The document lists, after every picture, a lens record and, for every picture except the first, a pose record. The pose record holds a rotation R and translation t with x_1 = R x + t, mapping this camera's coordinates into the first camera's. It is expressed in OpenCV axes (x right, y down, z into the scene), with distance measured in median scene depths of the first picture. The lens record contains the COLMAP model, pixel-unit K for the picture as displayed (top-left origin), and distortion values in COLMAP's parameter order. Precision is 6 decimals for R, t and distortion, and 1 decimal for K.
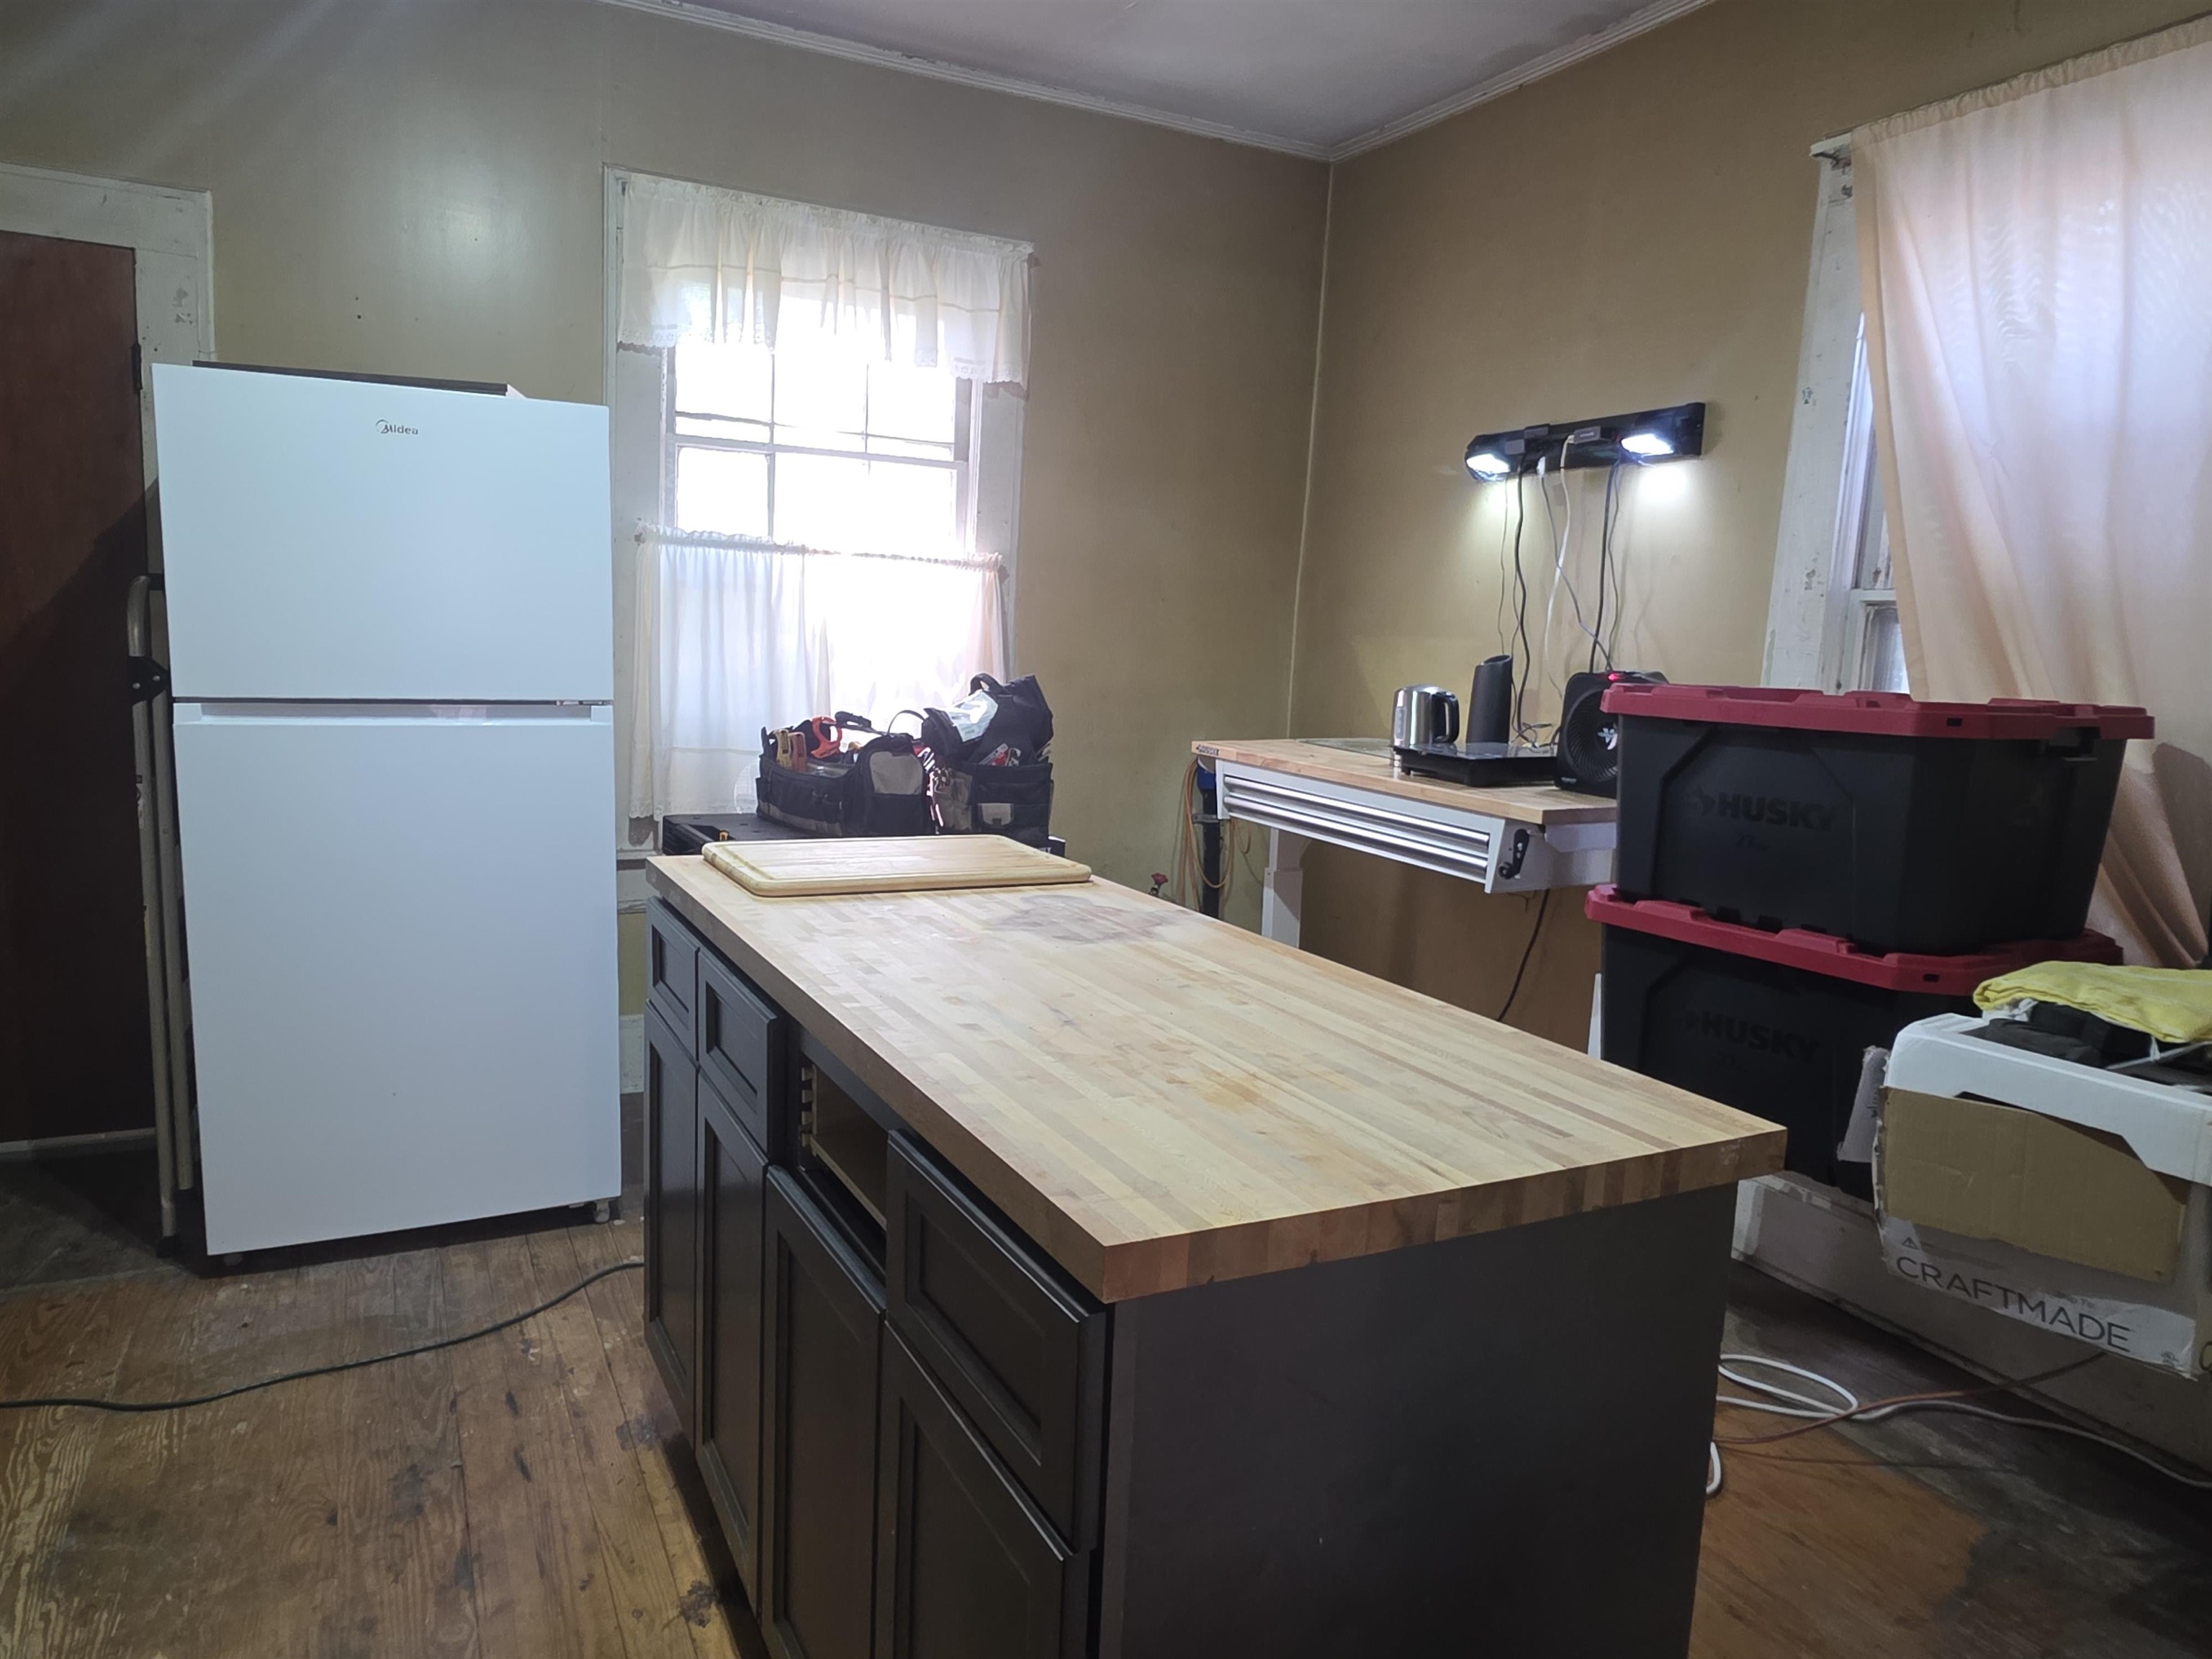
lens RADIAL K [[1424.9, 0, 1110.7], [0, 1424.9, 828.5], [0, 0, 1]] dist [0.004818, 0.001462]
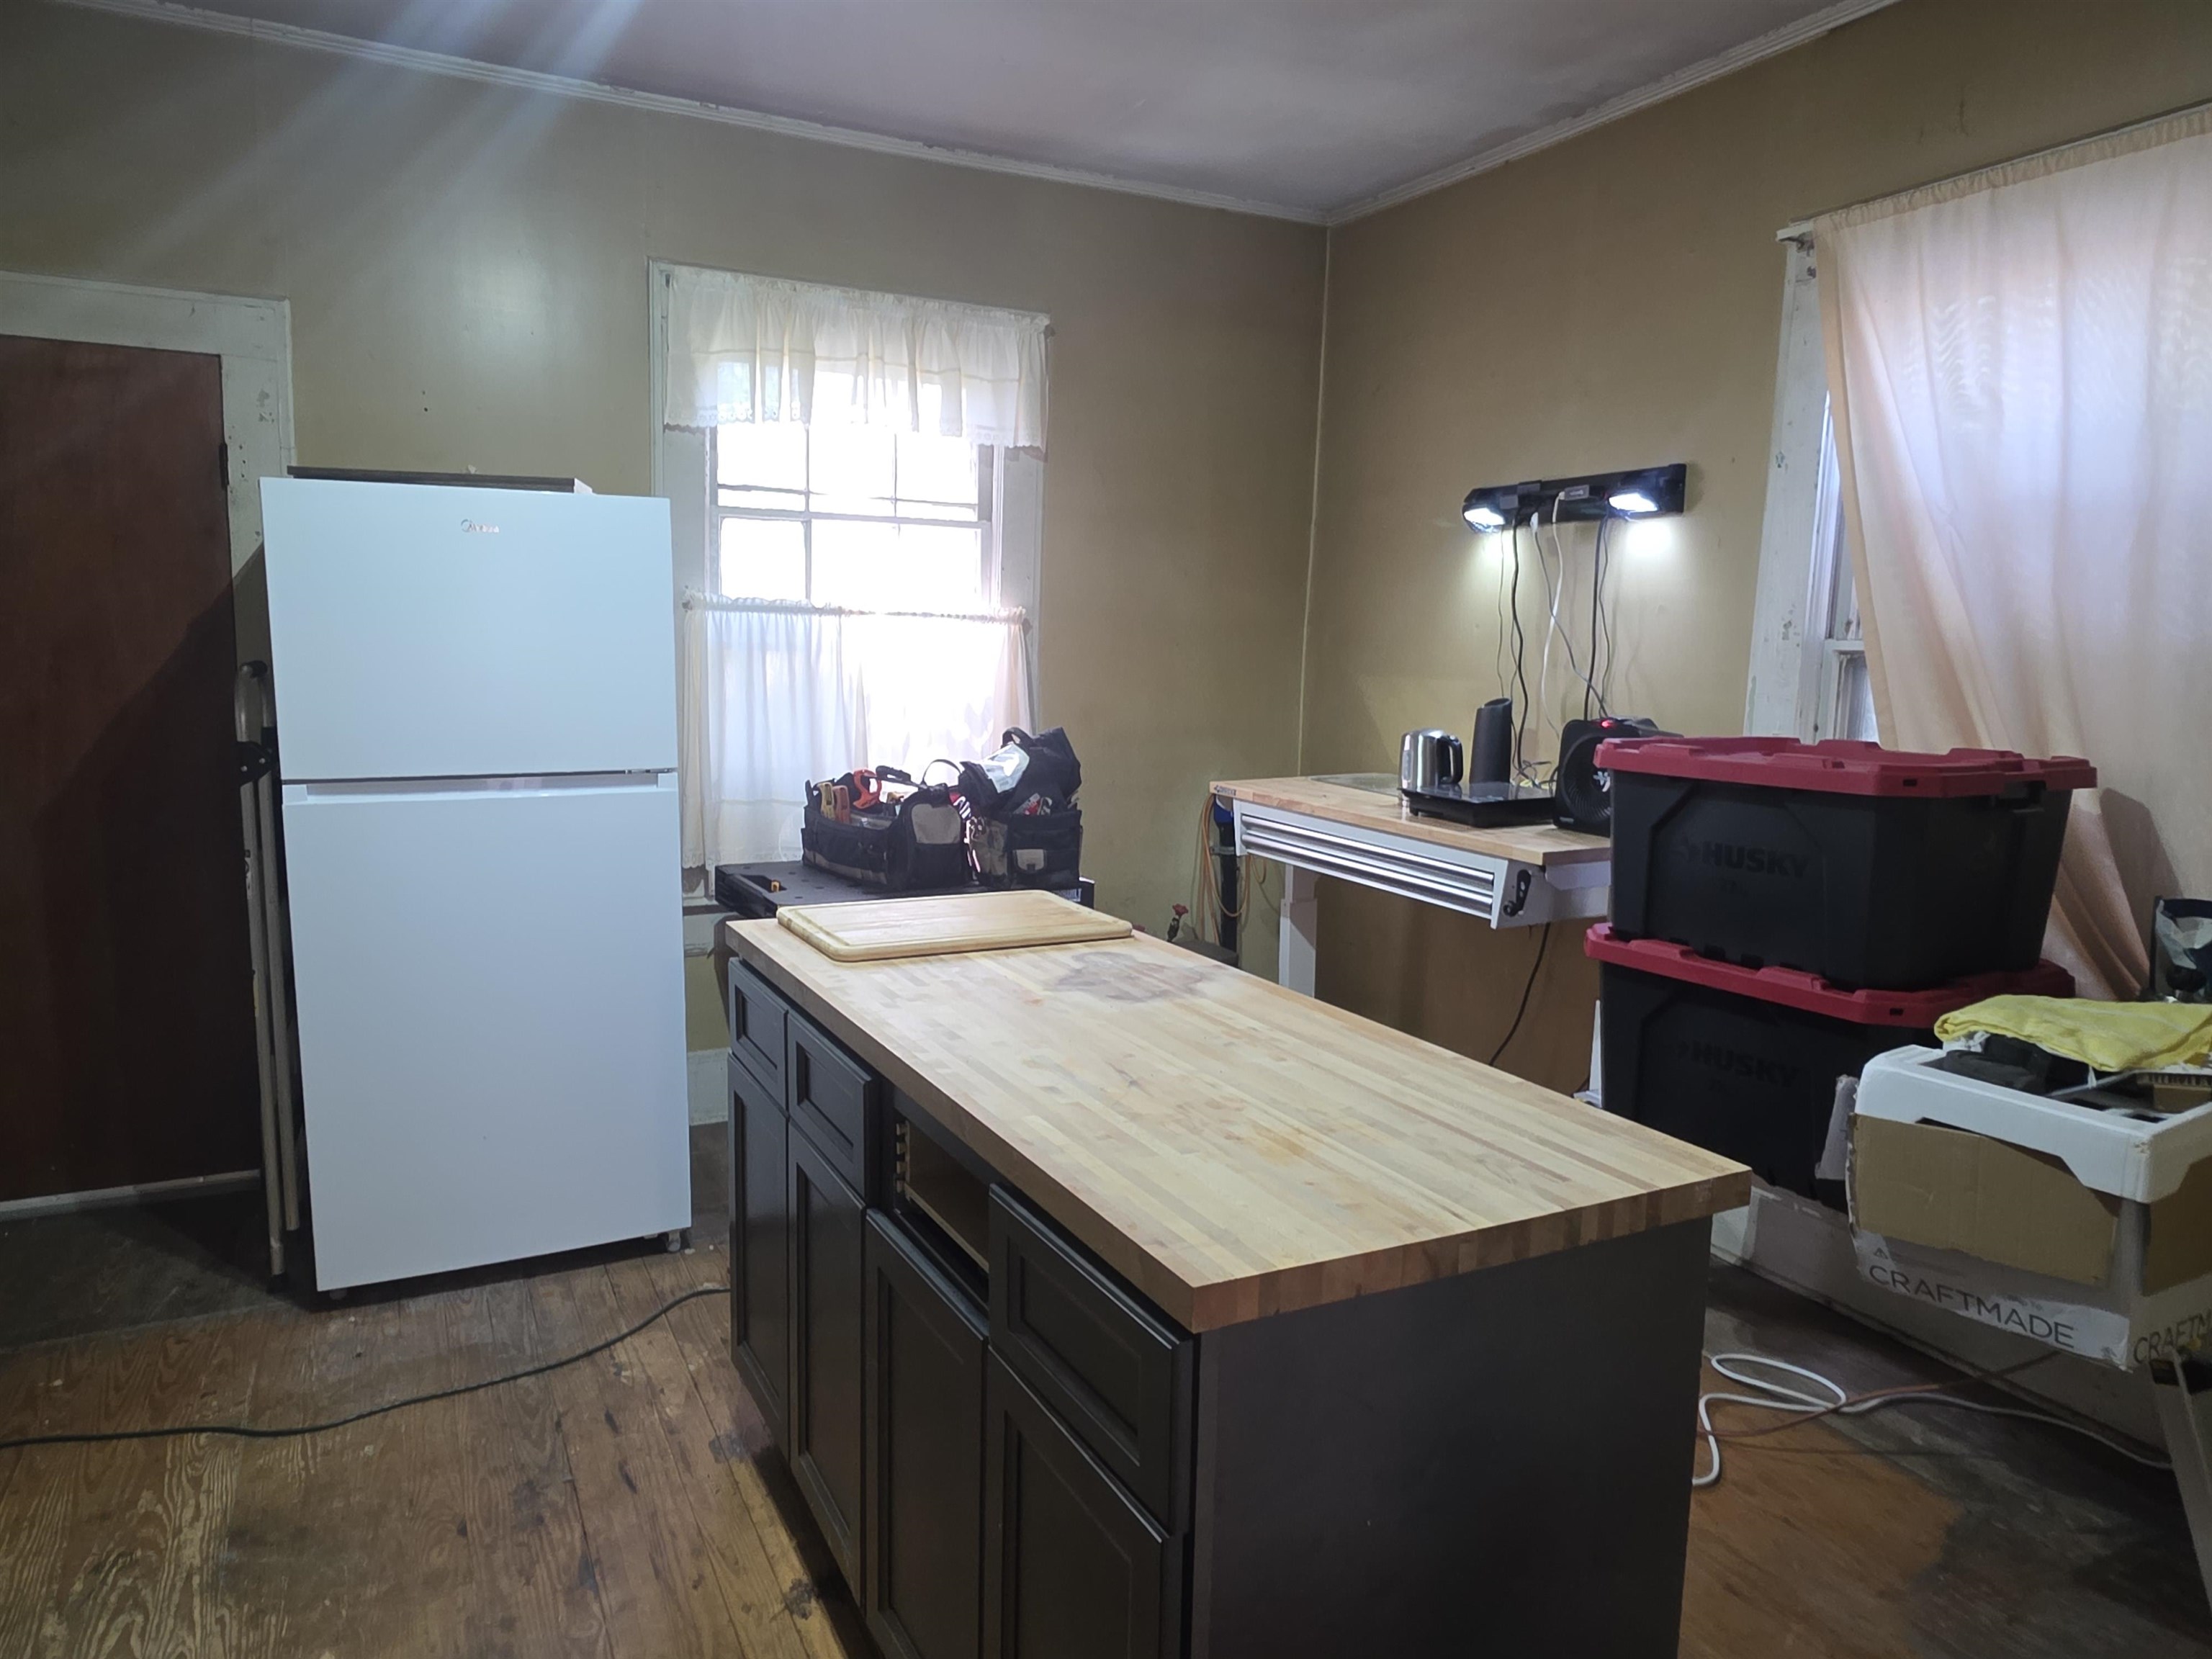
lens RADIAL K [[1427.0, 0, 1106.0], [0, 1427.0, 829.5], [0, 0, 1]] dist [0.006187, 0.000913]
pose [[0.999734, -0.022500, -0.005010, -0.024435], [0.022487, 0.999744, -0.002641, -0.039501], [0.005068, 0.002528, 0.999984, -0.093329]]
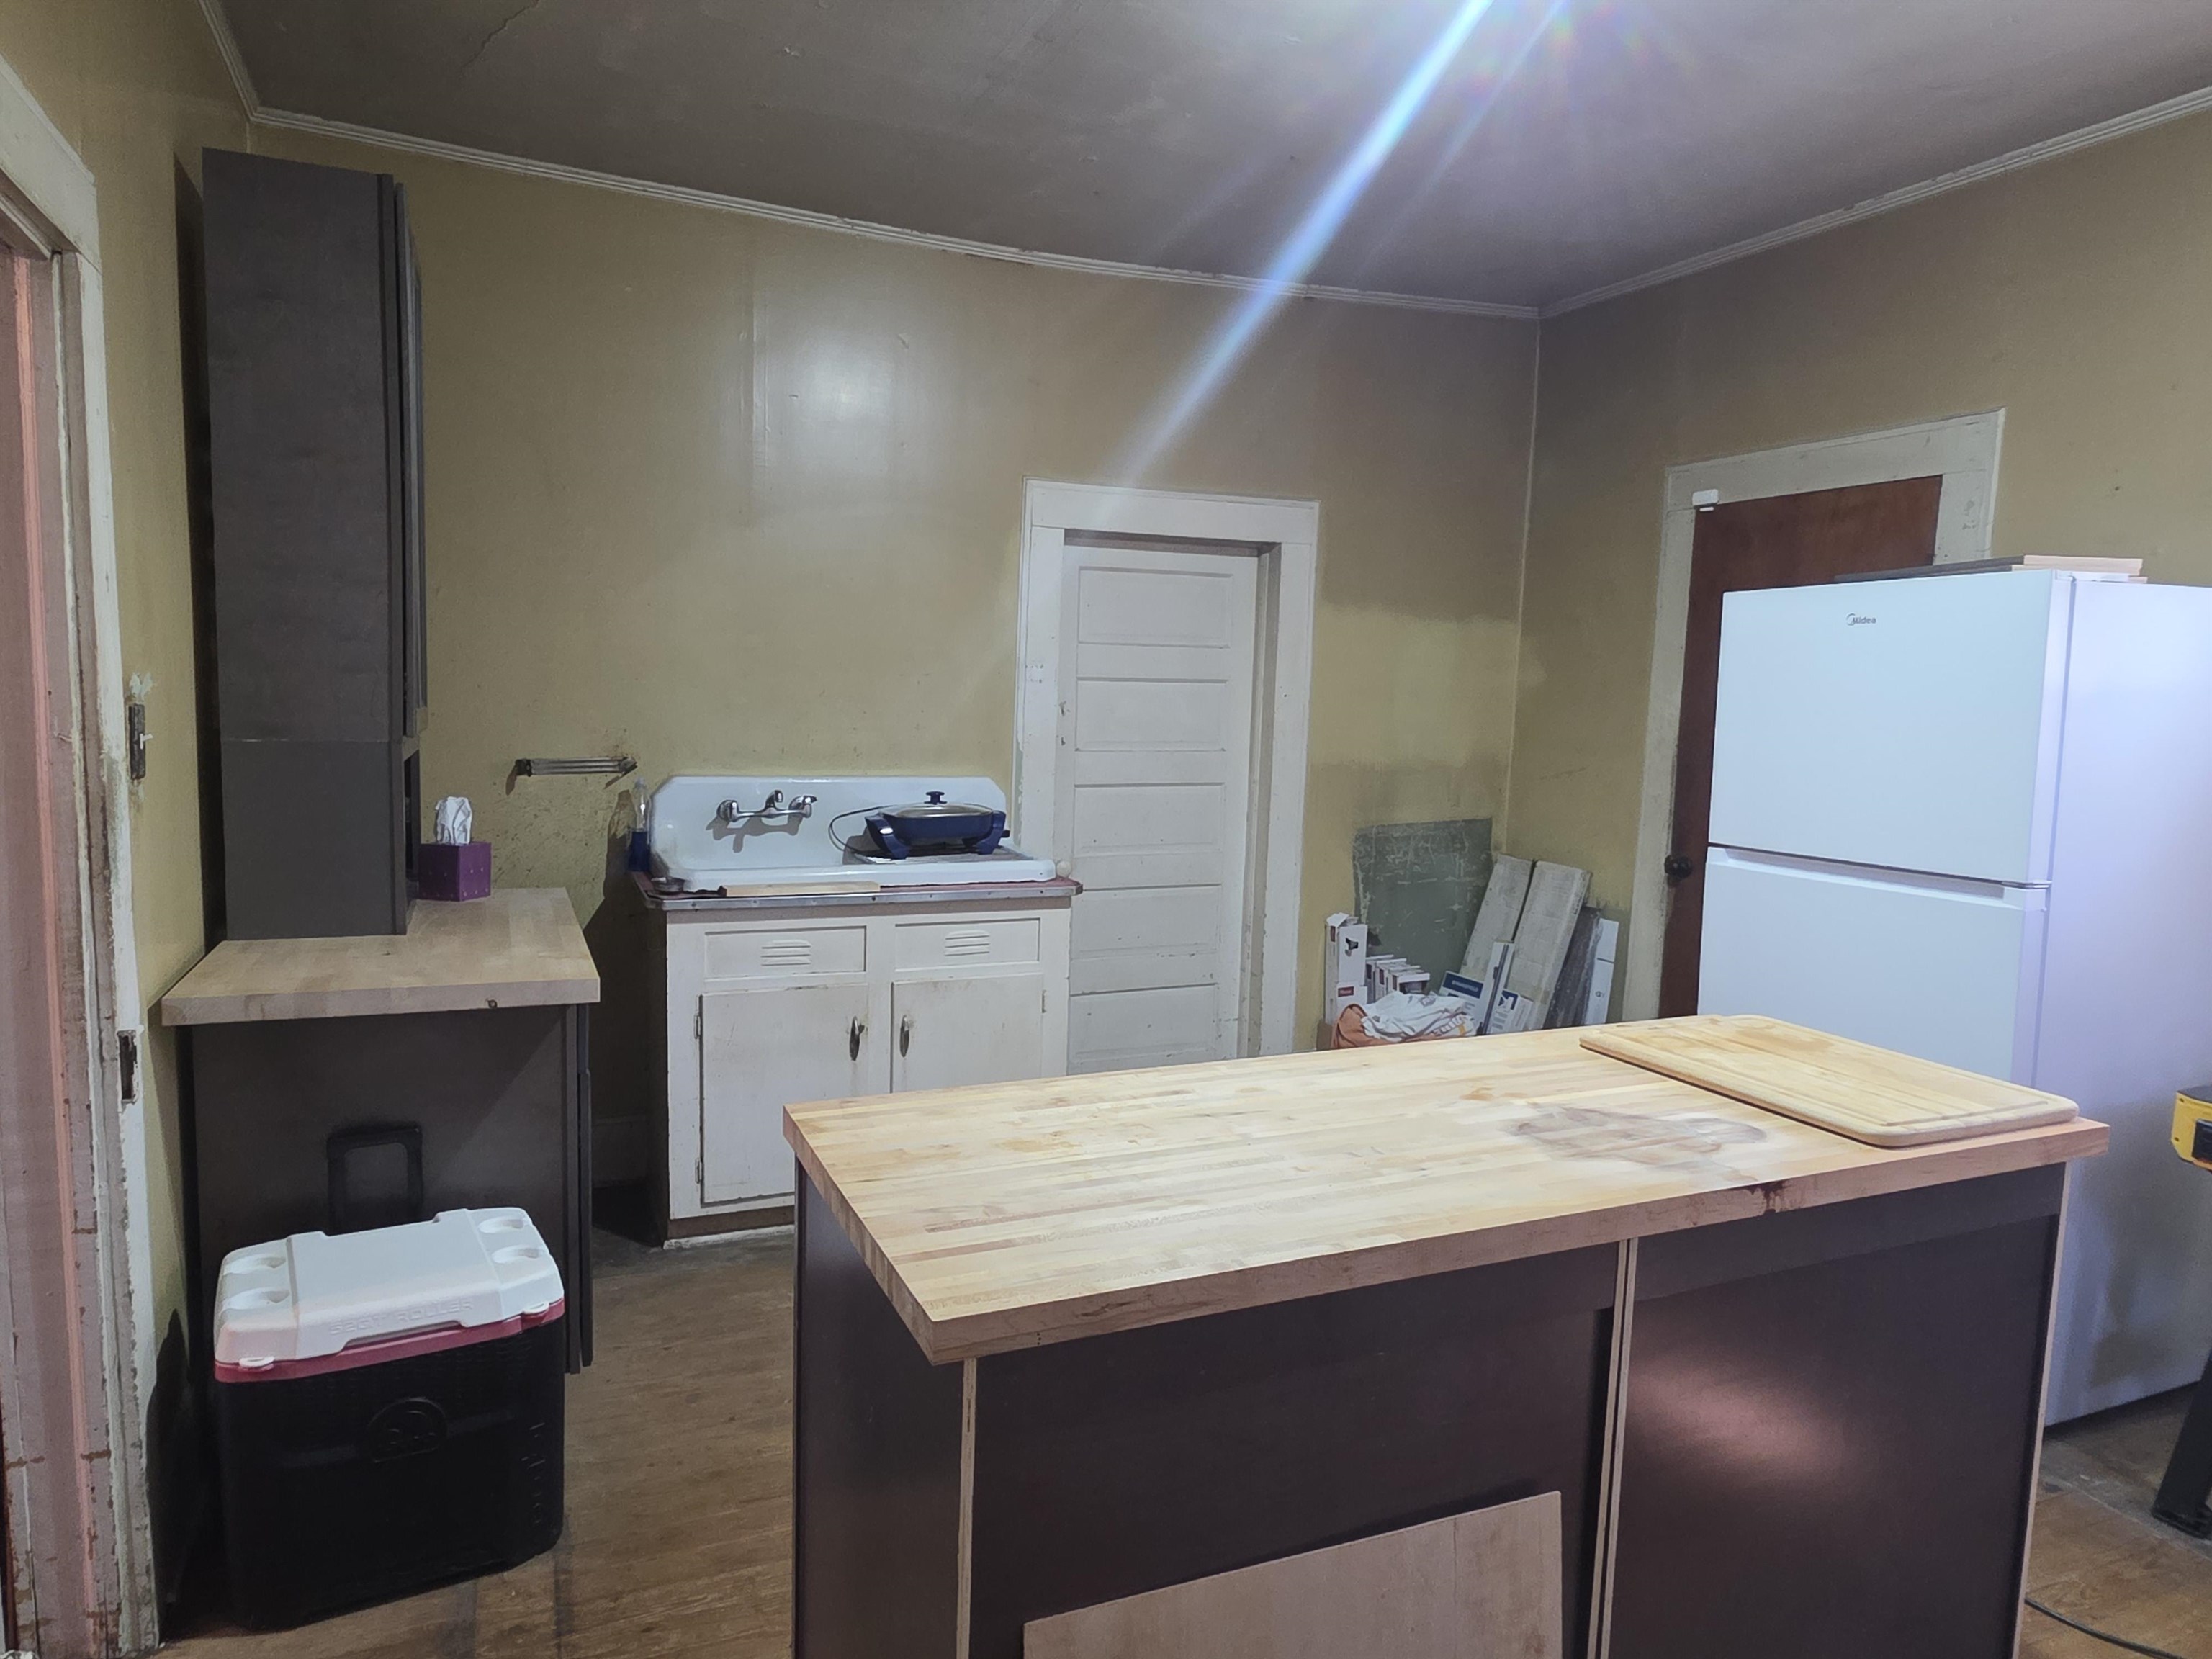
lens RADIAL K [[1427.0, 0, 1106.0], [0, 1427.0, 829.5], [0, 0, 1]] dist [0.006187, 0.000913]
pose [[-0.067725, 0.056705, -0.996091, 0.721616], [-0.159749, 0.984886, 0.066928, -0.108821], [0.984832, 0.163658, -0.057643, 0.557326]]
